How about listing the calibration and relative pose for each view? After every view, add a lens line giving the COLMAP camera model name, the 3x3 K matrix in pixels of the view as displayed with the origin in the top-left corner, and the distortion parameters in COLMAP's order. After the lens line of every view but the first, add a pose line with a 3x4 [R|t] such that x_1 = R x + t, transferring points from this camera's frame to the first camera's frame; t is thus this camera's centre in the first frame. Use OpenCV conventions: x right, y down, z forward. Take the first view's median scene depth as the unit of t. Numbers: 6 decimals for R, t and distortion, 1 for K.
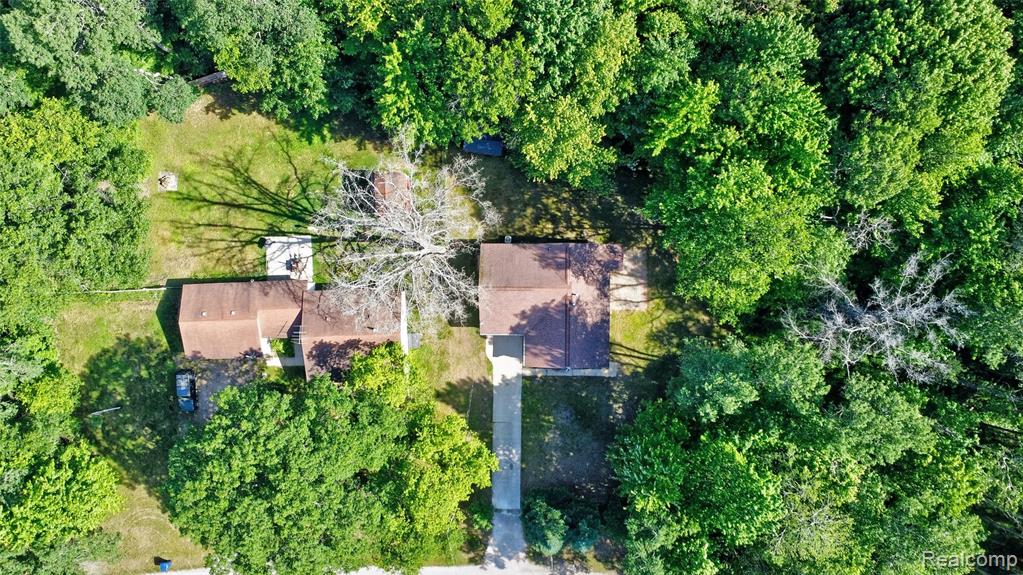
lens RADIAL K [[779.2, 0, 511.5], [0, 779.2, 287.5], [0, 0, 1]] dist [-0.025428, -0.003881]
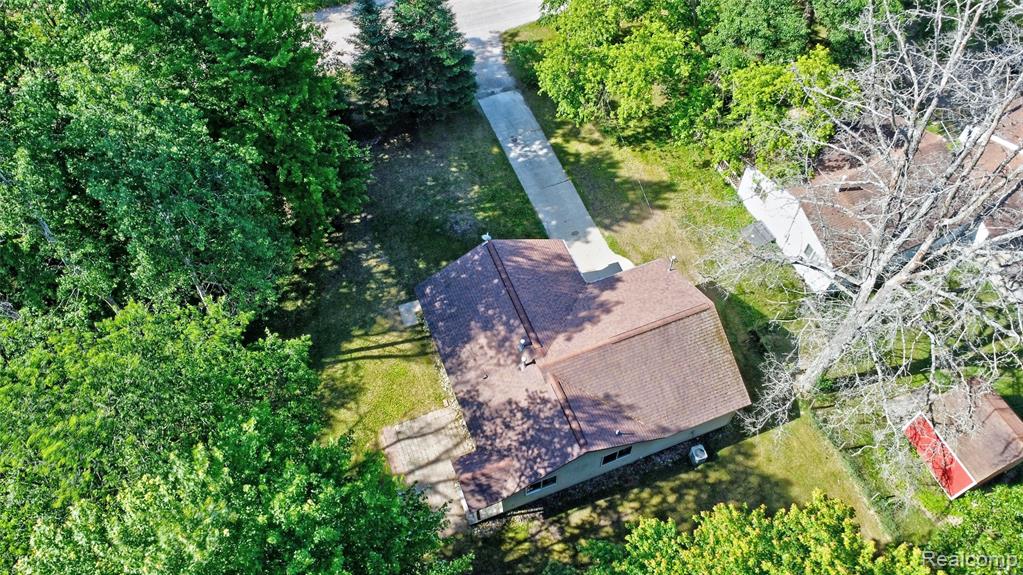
lens RADIAL K [[779.2, 0, 511.5], [0, 779.2, 287.5], [0, 0, 1]] dist [-0.025428, -0.003881]
pose [[-0.926200, 0.346583, -0.148436, 0.134582], [-0.371662, -0.773062, 0.514045, -0.182456], [0.063409, 0.531276, 0.844822, 0.529263]]
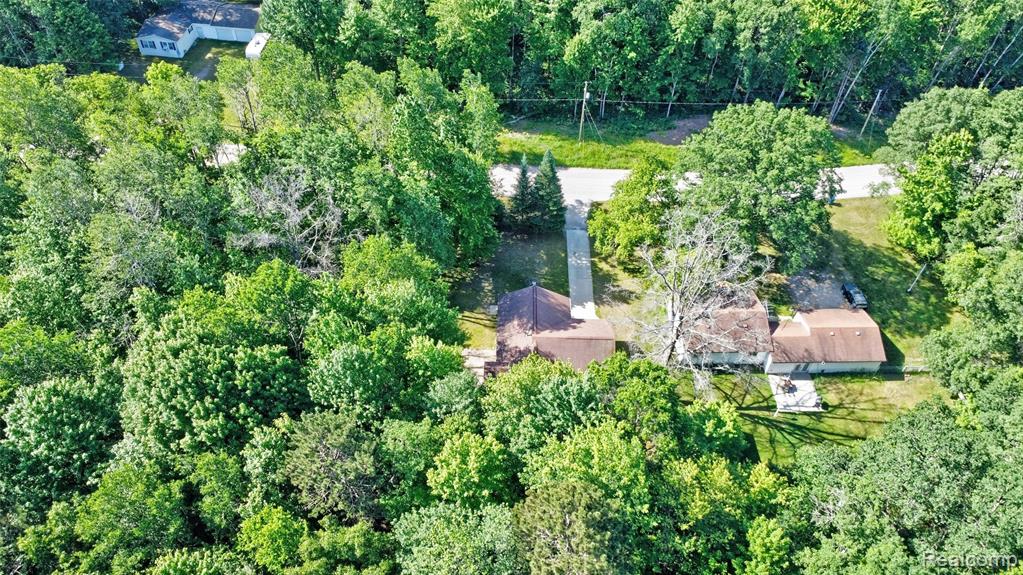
lens RADIAL K [[779.2, 0, 511.5], [0, 779.2, 287.5], [0, 0, 1]] dist [-0.025428, -0.003881]
pose [[-0.999608, 0.021207, 0.018287, 0.078315], [-0.003208, -0.735476, 0.677543, -0.653686], [0.027818, 0.677218, 0.735256, 0.113131]]
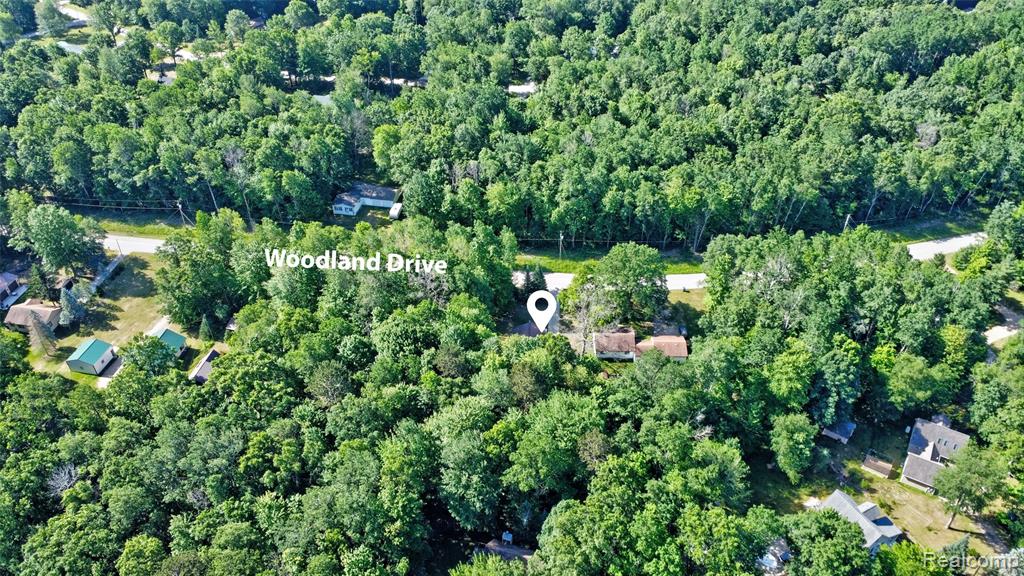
lens RADIAL K [[780.0, 0, 512.0], [0, 780.0, 288.0], [0, 0, 1]] dist [-0.025428, -0.003881]
pose [[-0.996988, 0.014211, 0.076246, -0.072223], [0.051260, -0.617023, 0.785274, -1.807518], [0.058205, 0.786817, 0.614436, -0.699982]]
